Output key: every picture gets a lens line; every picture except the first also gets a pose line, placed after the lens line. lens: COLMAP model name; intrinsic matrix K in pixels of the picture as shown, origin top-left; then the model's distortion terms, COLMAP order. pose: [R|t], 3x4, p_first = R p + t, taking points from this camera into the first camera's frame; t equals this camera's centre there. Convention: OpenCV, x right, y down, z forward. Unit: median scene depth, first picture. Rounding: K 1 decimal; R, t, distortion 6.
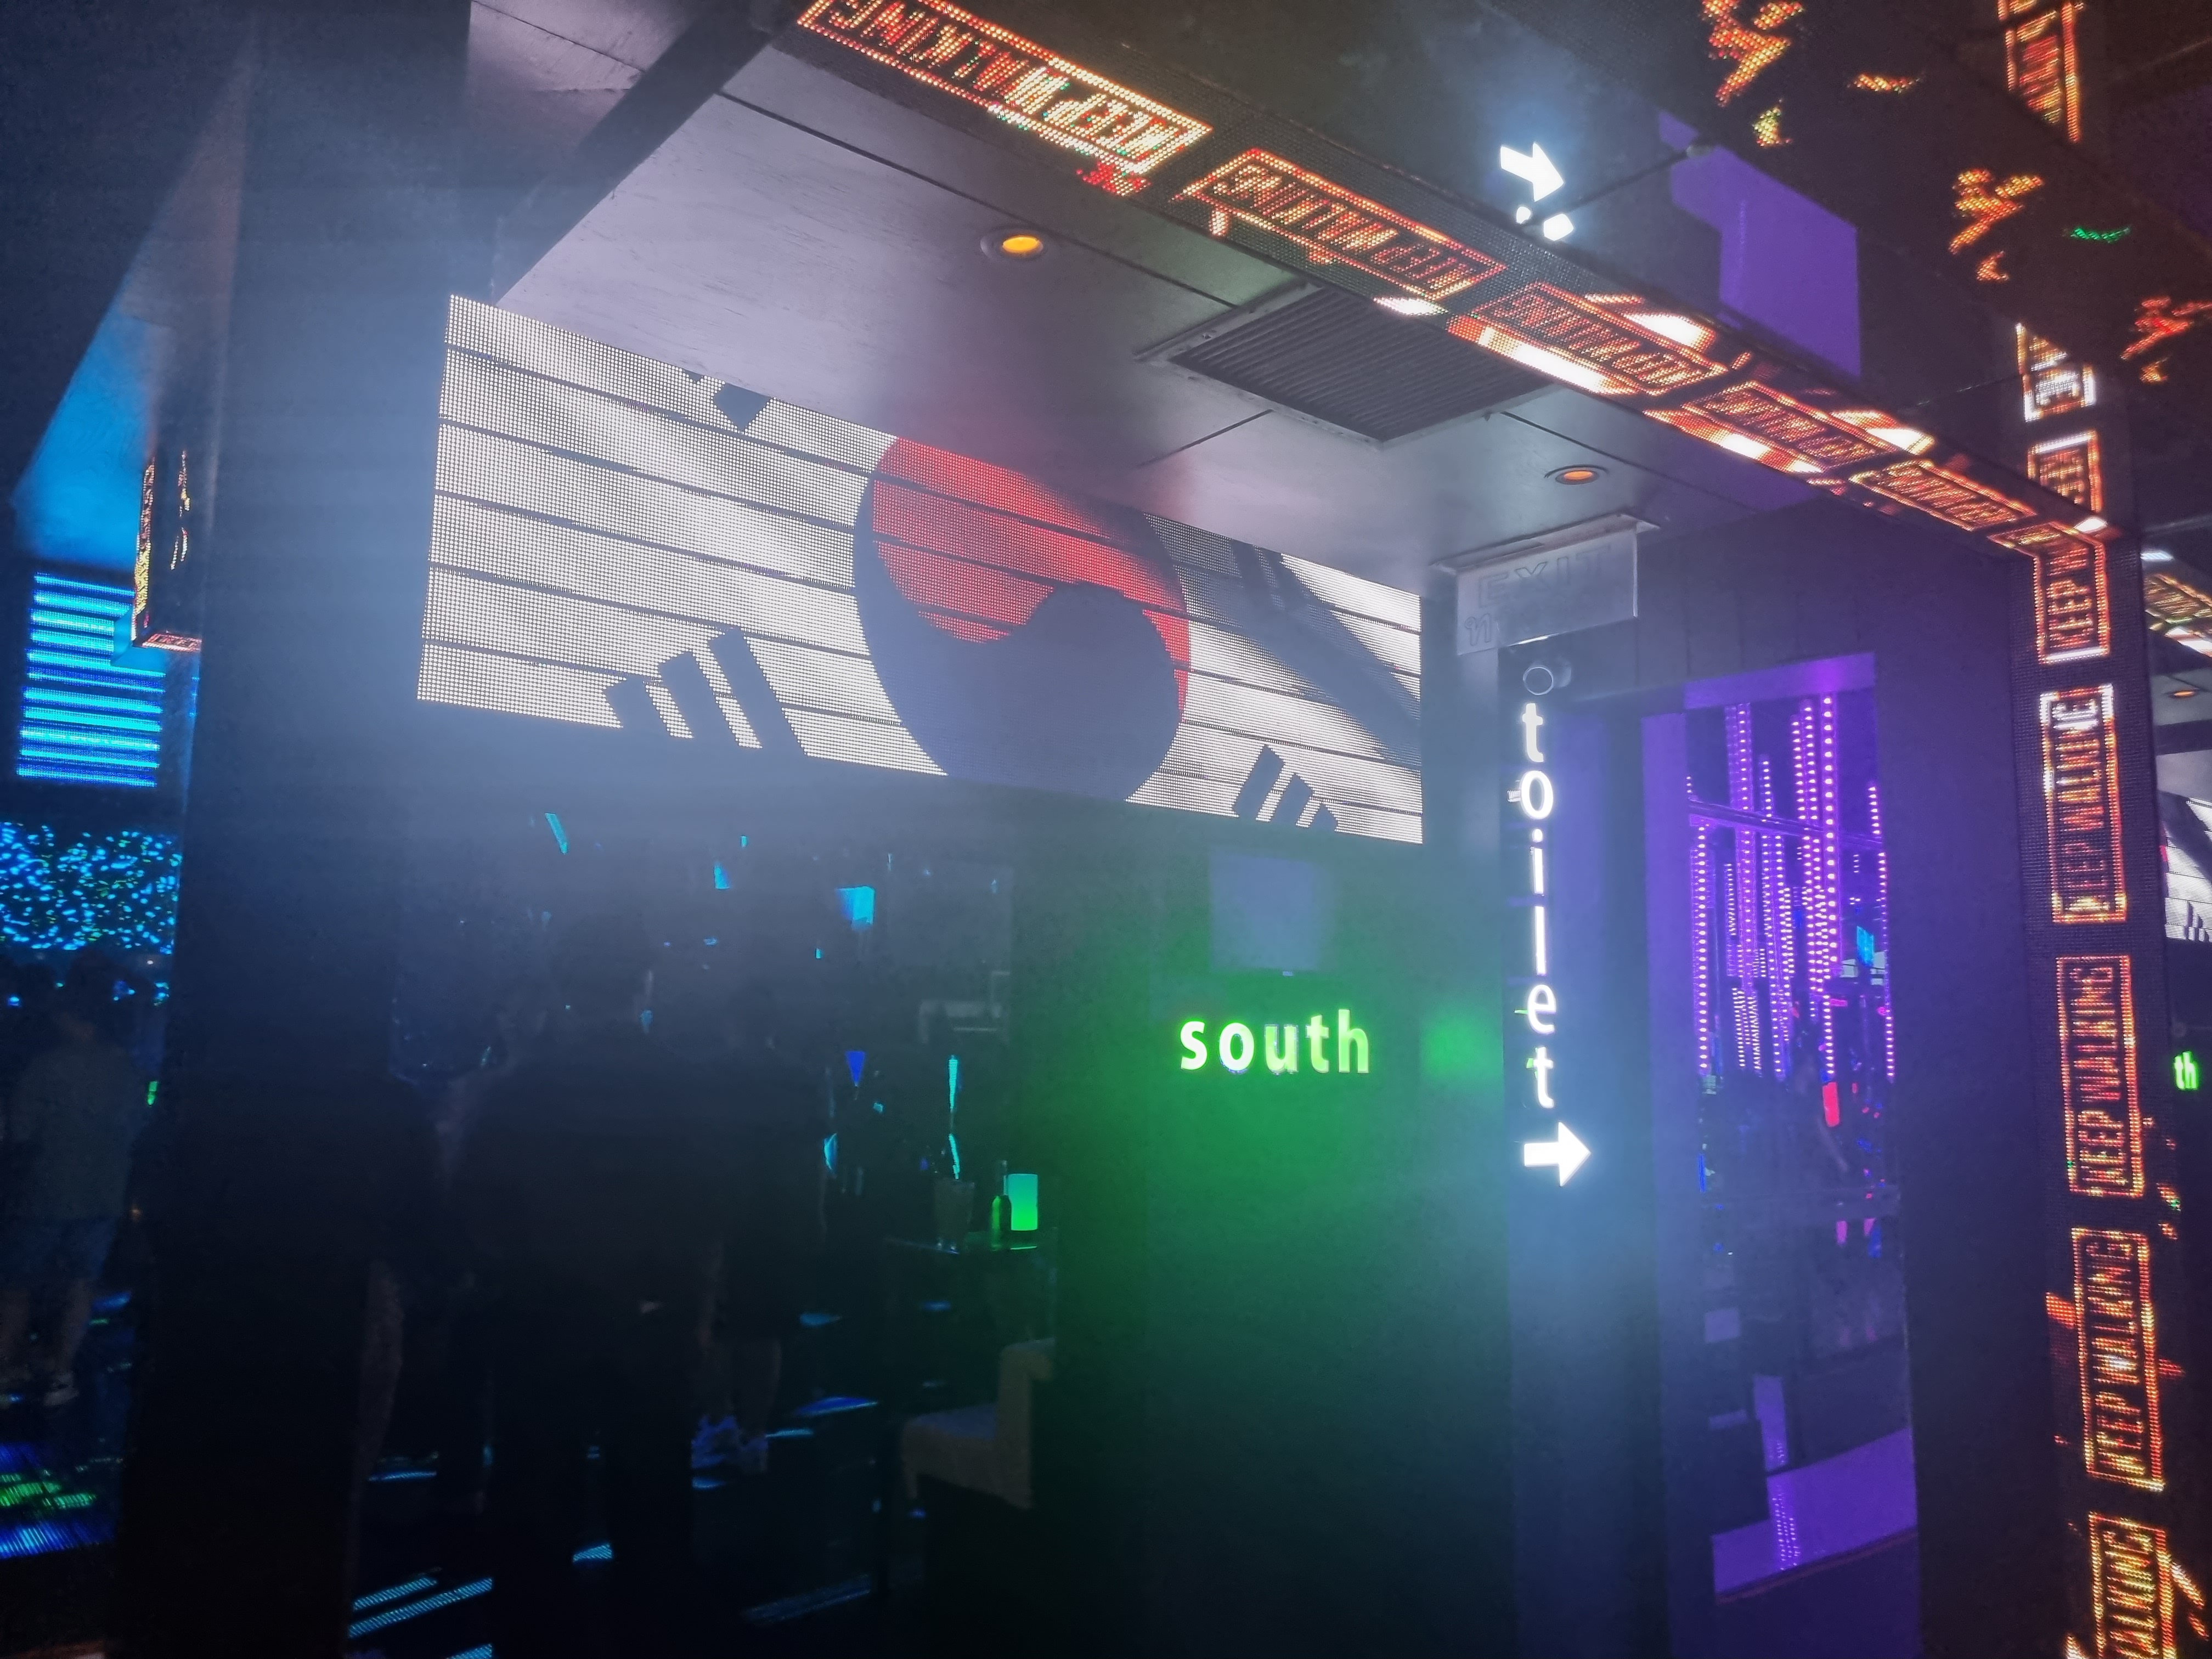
lens RADIAL K [[1687.5, 0, 1104.0], [0, 1687.5, 837.4], [0, 0, 1]] dist [-0.004743, -0.001421]
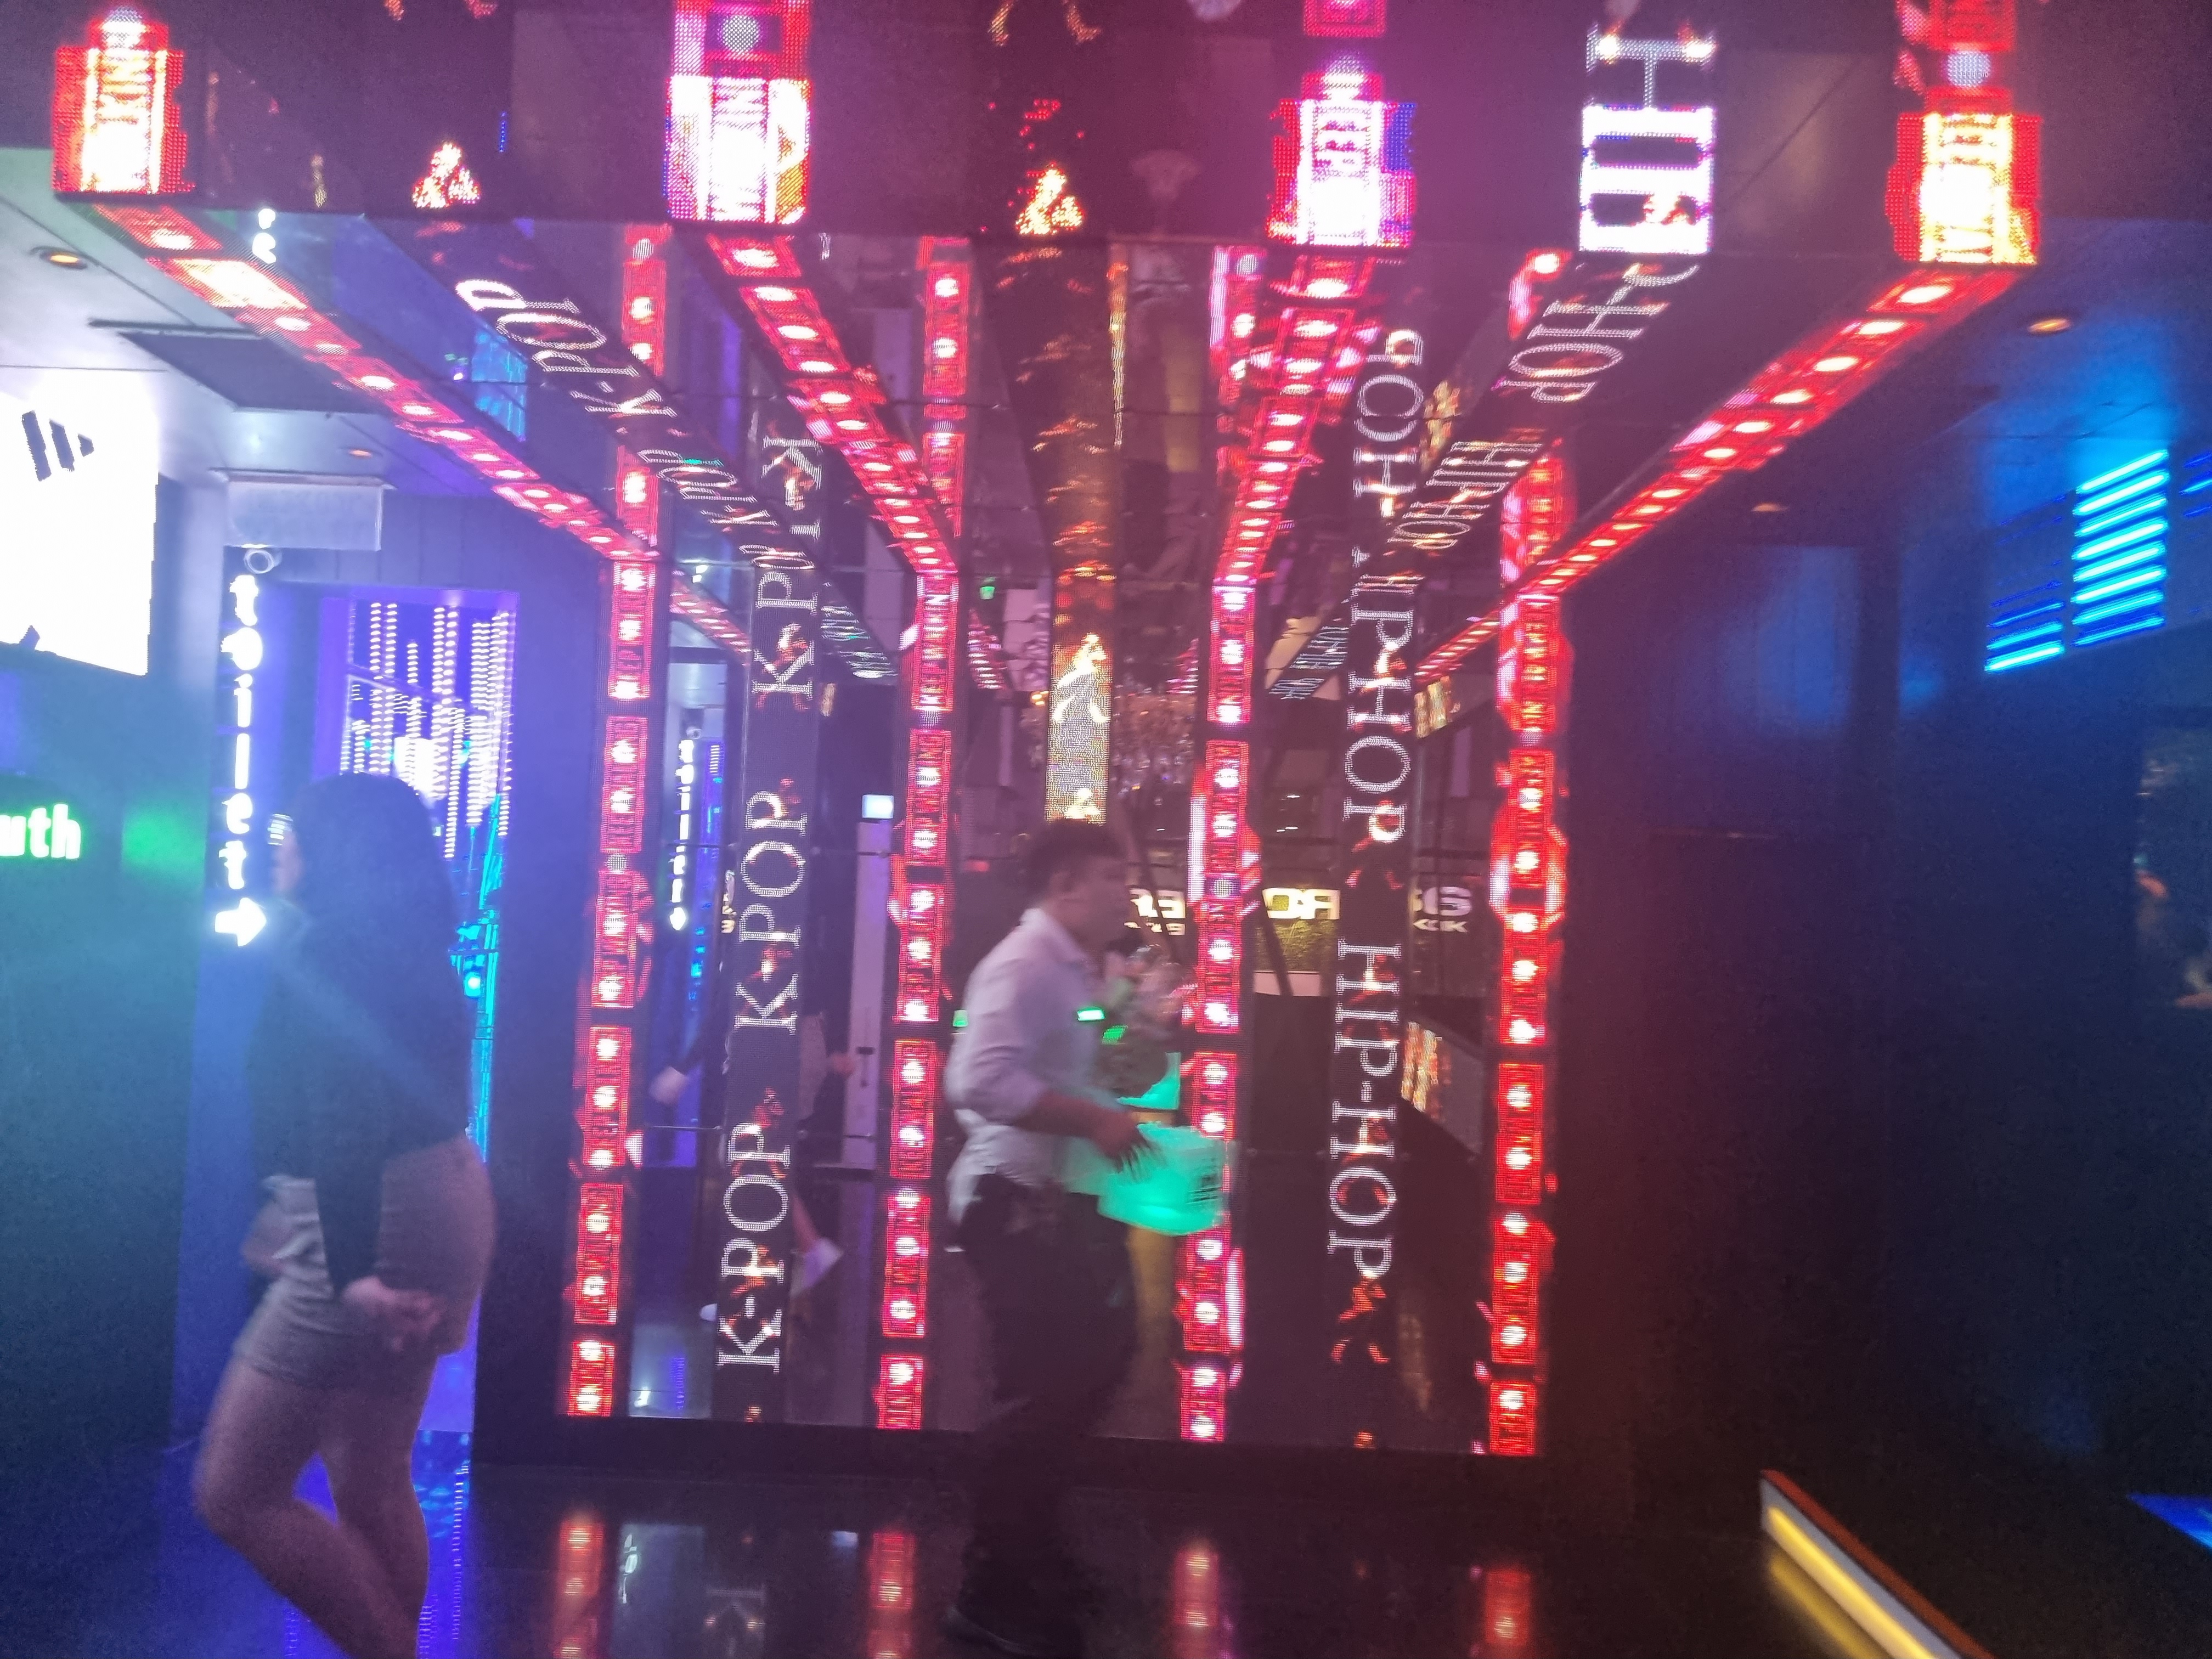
lens RADIAL K [[1687.5, 0, 1104.8], [0, 1687.5, 832.4], [0, 0, 1]] dist [-0.004743, -0.001421]
pose [[0.627274, 0.037769, 0.777882, -0.334226], [-0.135657, 0.988853, 0.061379, -0.054811], [-0.766893, -0.144026, 0.625405, -0.333774]]
